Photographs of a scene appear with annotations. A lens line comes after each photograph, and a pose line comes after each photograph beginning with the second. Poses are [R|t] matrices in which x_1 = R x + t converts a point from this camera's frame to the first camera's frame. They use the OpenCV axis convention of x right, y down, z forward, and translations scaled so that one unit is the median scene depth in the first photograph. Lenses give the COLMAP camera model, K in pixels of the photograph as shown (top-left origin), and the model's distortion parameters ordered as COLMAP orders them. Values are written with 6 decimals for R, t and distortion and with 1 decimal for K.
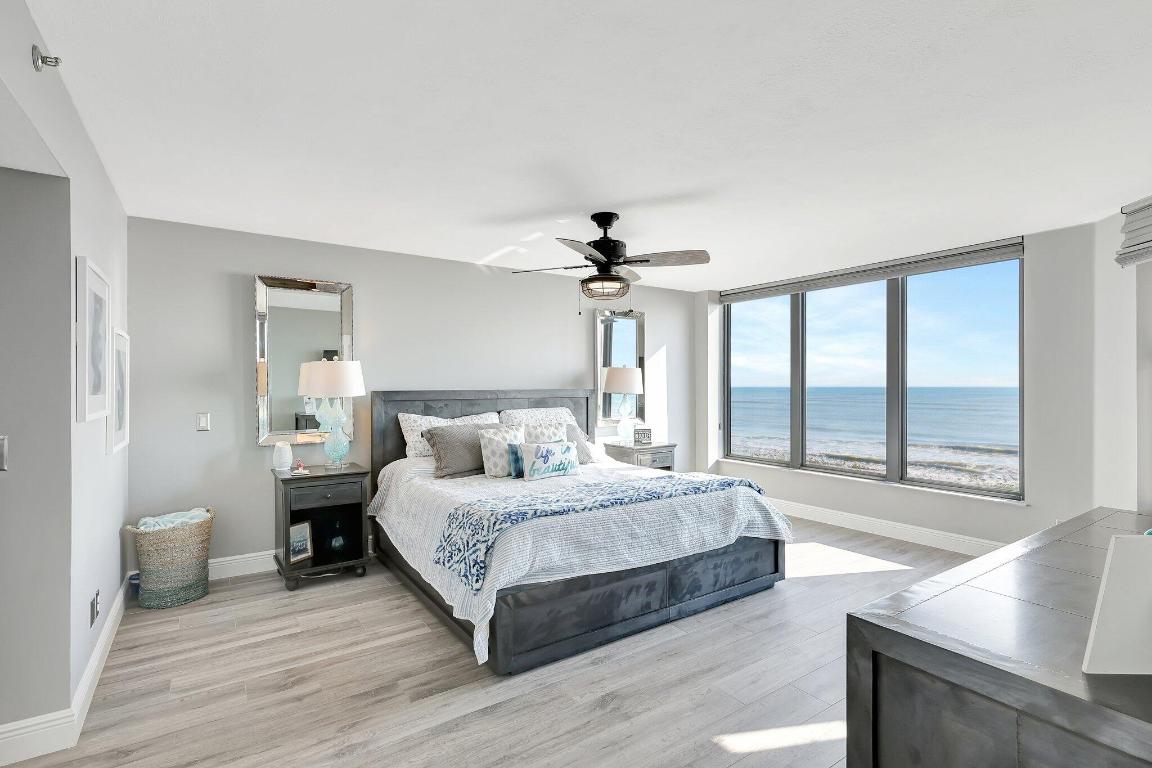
lens RADIAL K [[555.1, 0, 572.1], [0, 555.1, 385.1], [0, 0, 1]] dist [0.004055, 0.000603]
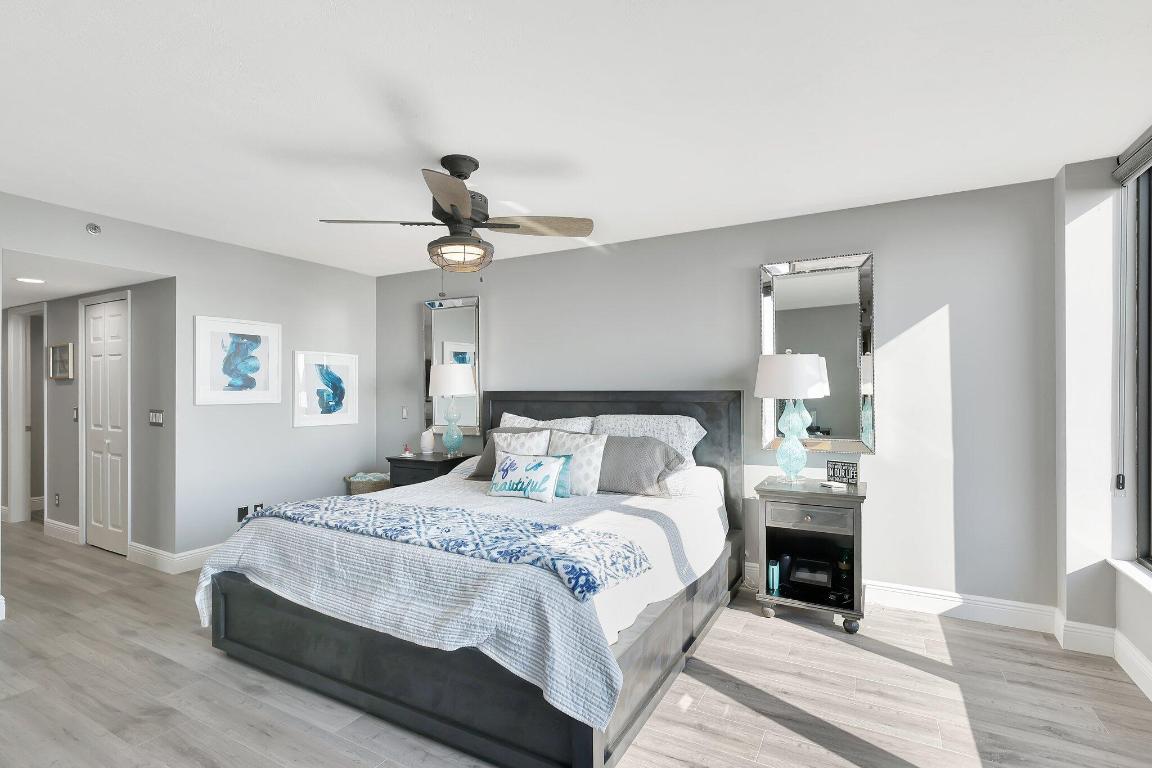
lens RADIAL K [[555.1, 0, 573.7], [0, 555.1, 385.0], [0, 0, 1]] dist [0.004055, 0.000603]
pose [[0.438985, -0.006431, -0.898472, 0.811214], [0.001766, 0.999979, -0.006295, 0.007872], [0.898493, 0.001177, 0.438987, 0.797640]]
